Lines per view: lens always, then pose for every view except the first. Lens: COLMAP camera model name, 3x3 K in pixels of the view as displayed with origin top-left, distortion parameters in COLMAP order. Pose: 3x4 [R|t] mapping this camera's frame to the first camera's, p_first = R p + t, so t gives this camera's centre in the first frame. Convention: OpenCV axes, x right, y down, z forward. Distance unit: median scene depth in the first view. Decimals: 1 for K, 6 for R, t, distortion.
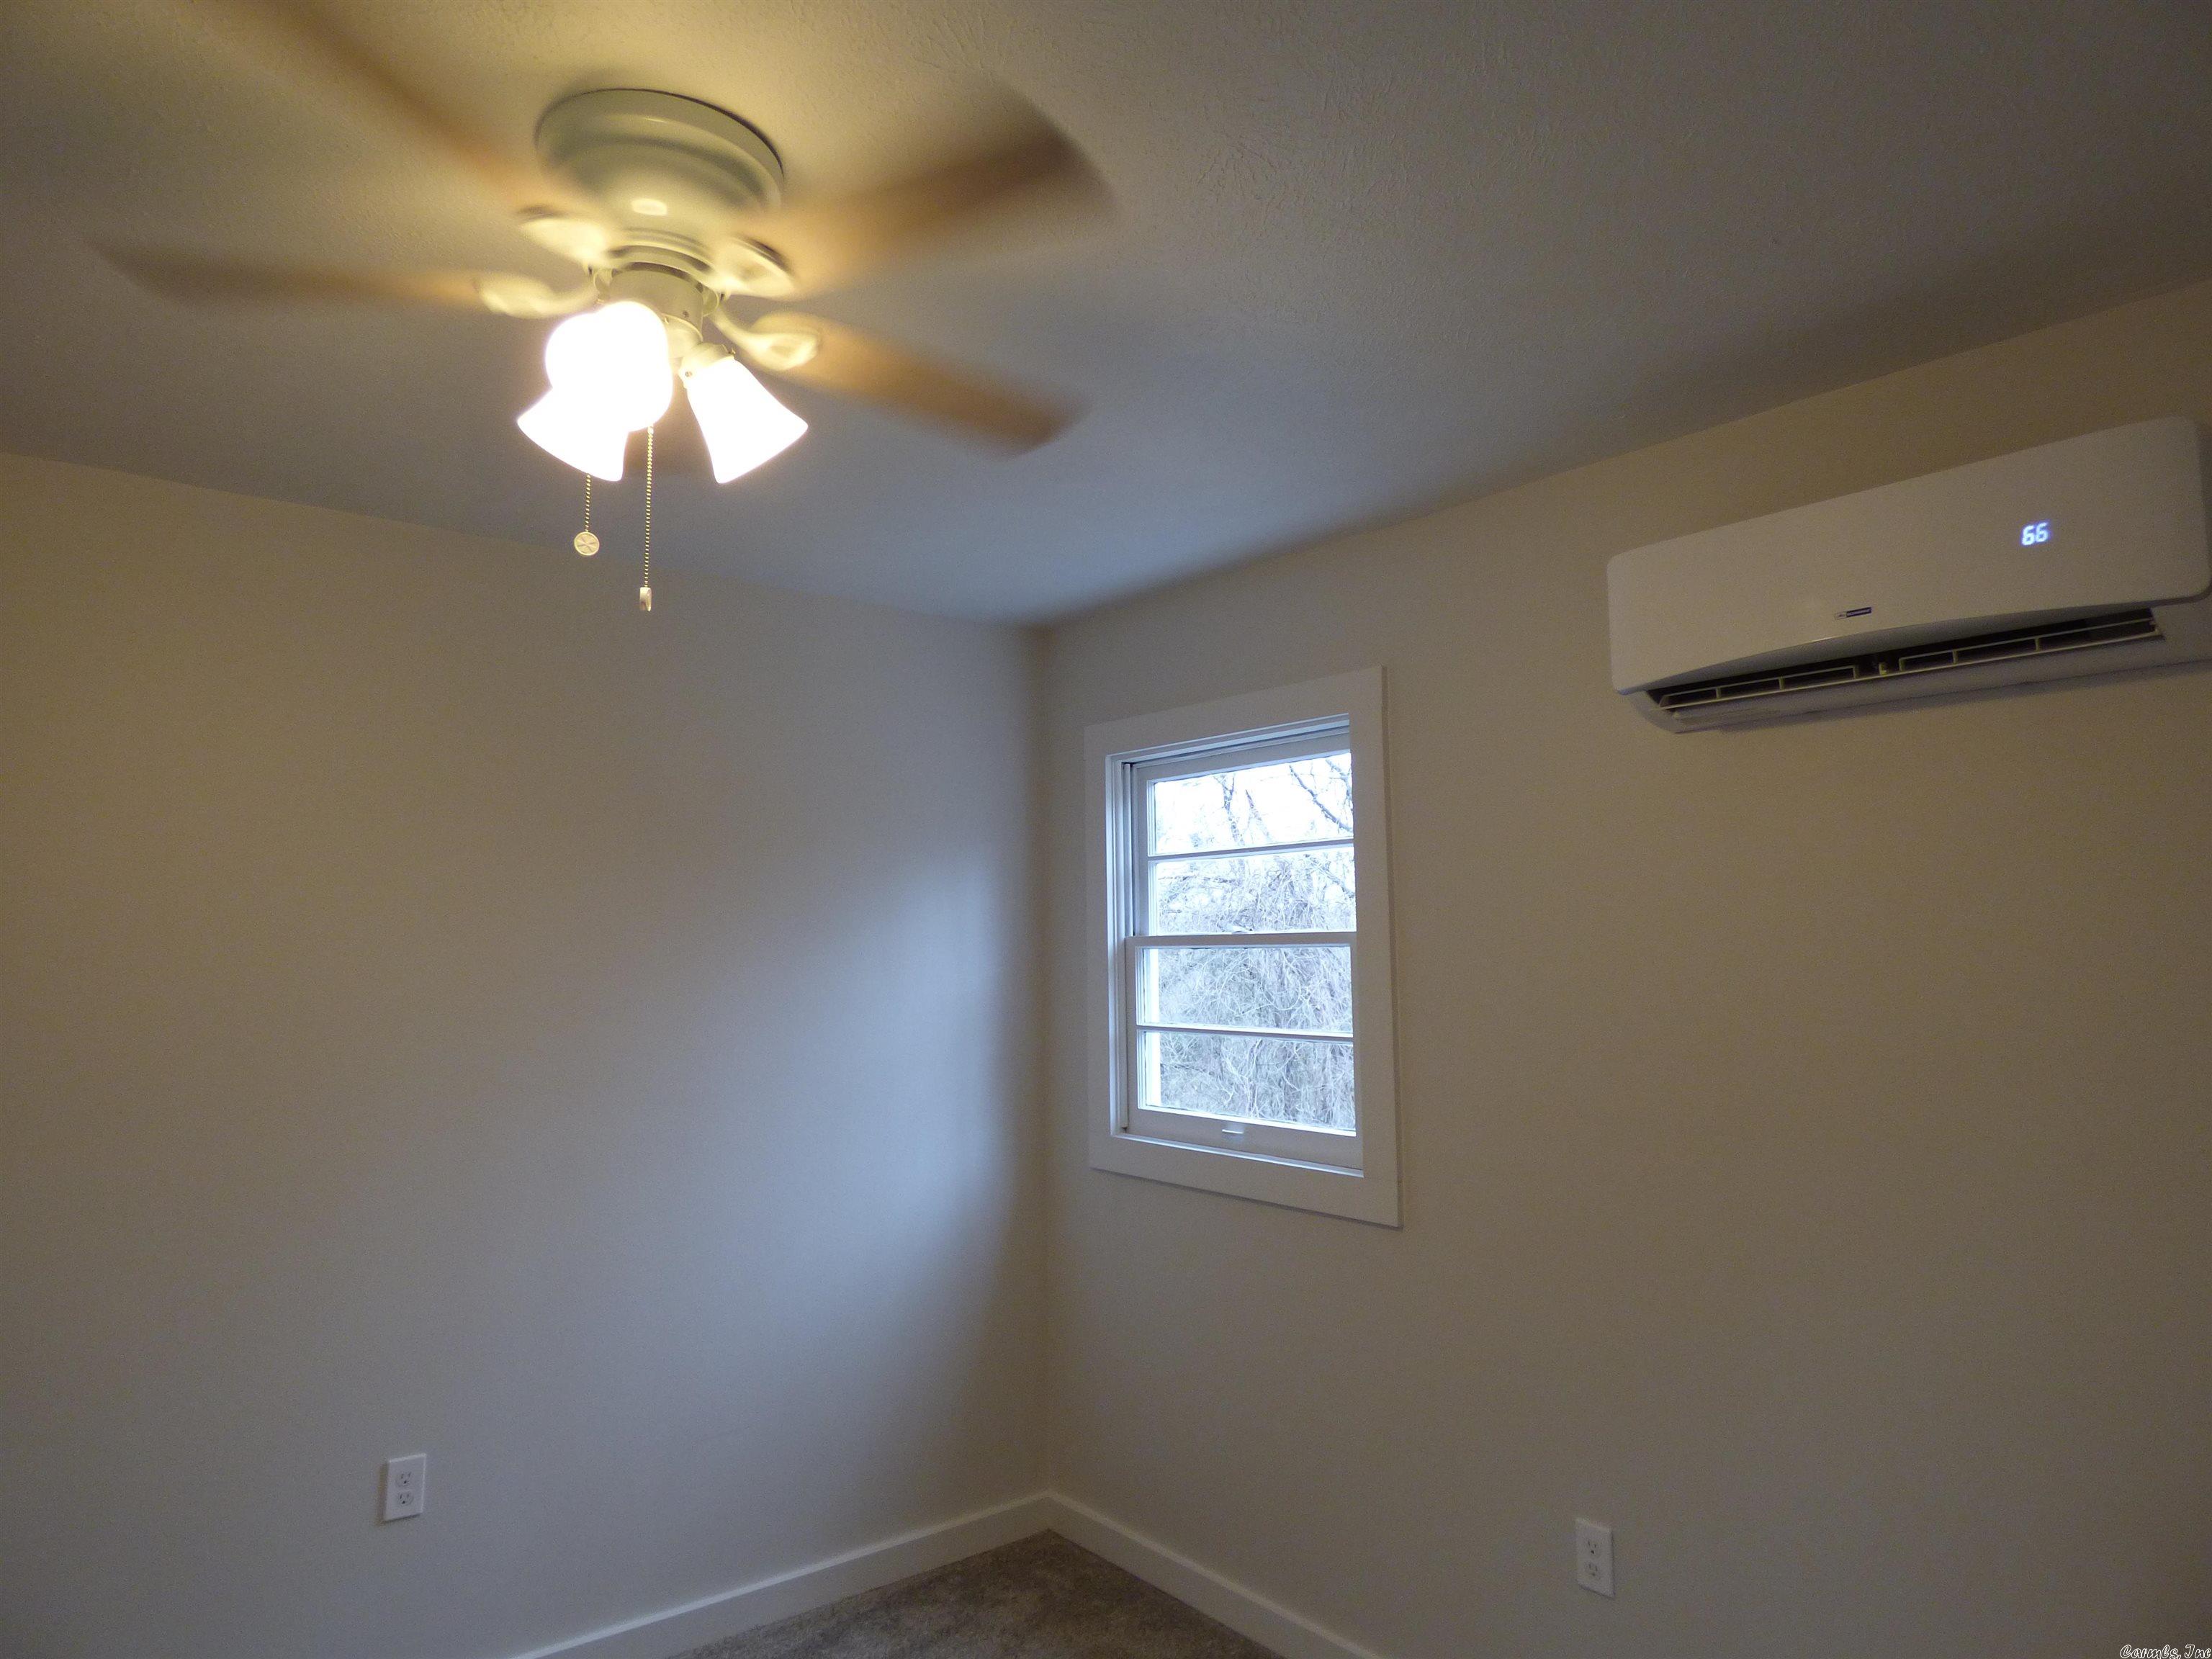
lens RADIAL K [[1365.6, 0, 1116.0], [0, 1365.6, 840.6], [0, 0, 1]] dist [0.002441, 0.004194]
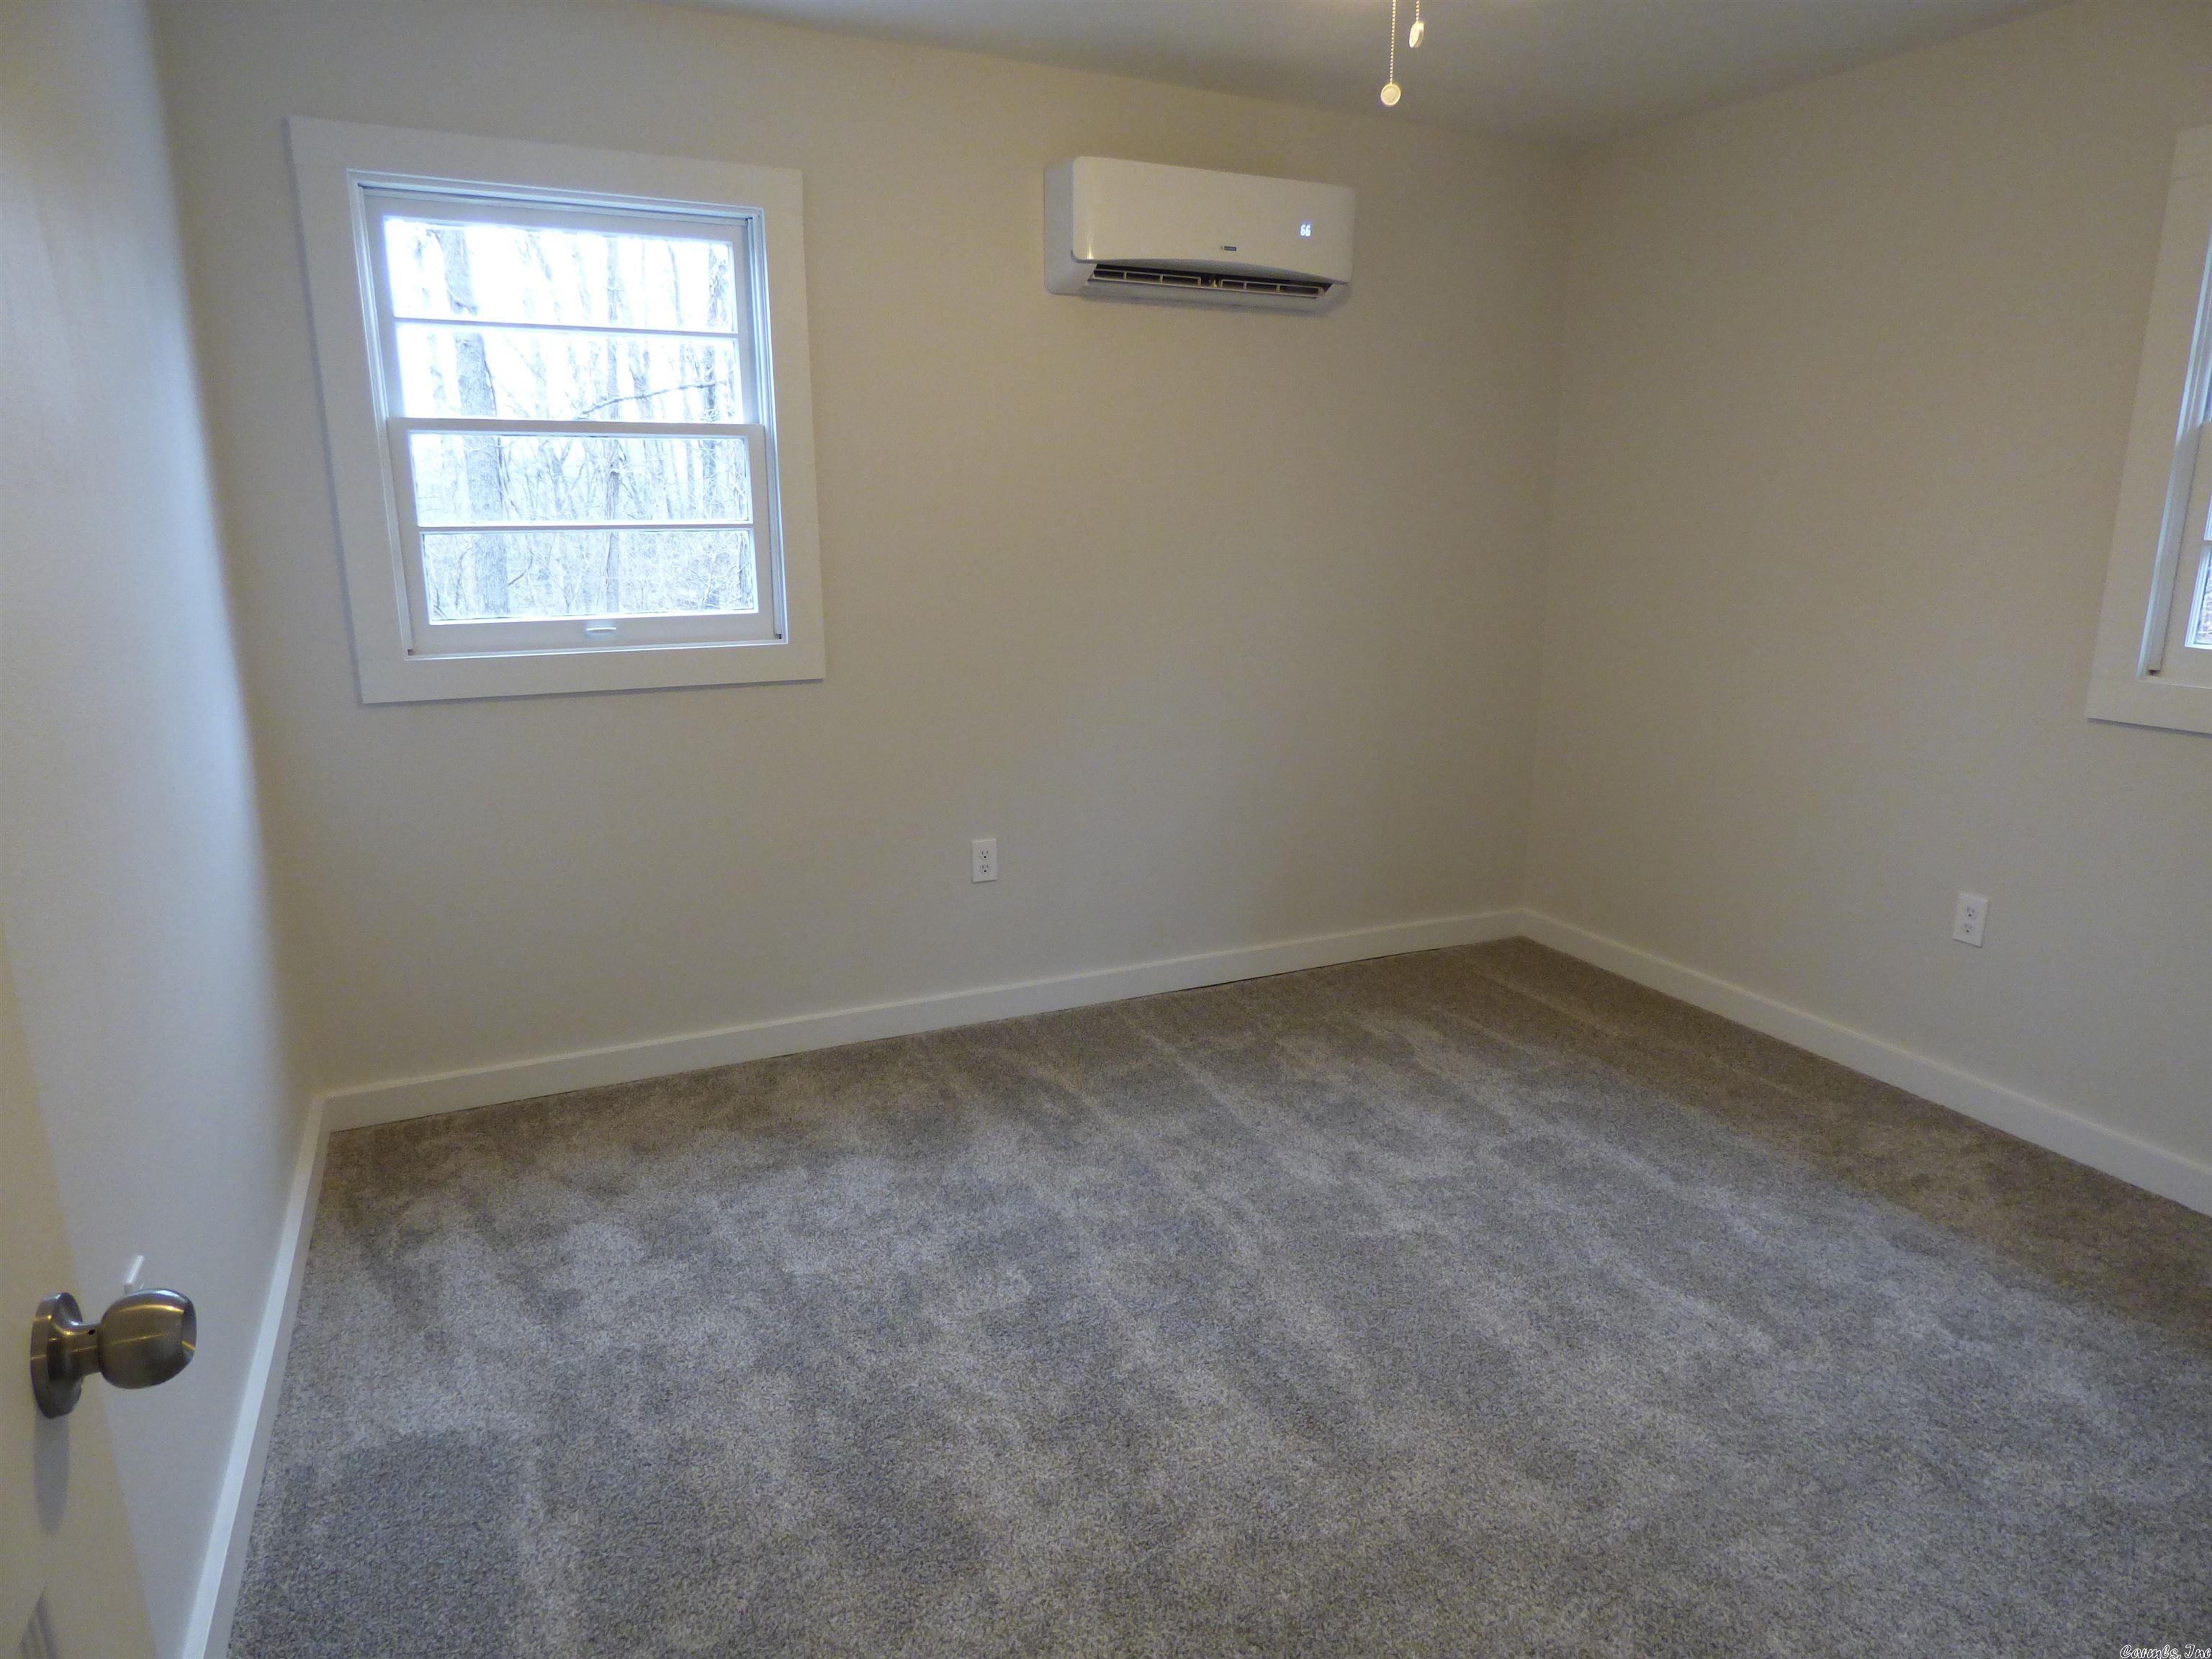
lens RADIAL K [[1352.7, 0, 1106.0], [0, 1352.7, 829.5], [0, 0, 1]] dist [-0.013548, 0.002864]
pose [[0.228593, -0.219822, 0.948379, -0.756070], [-0.079397, 0.966719, 0.243210, 0.084048], [-0.970279, -0.130894, 0.203532, 0.415771]]
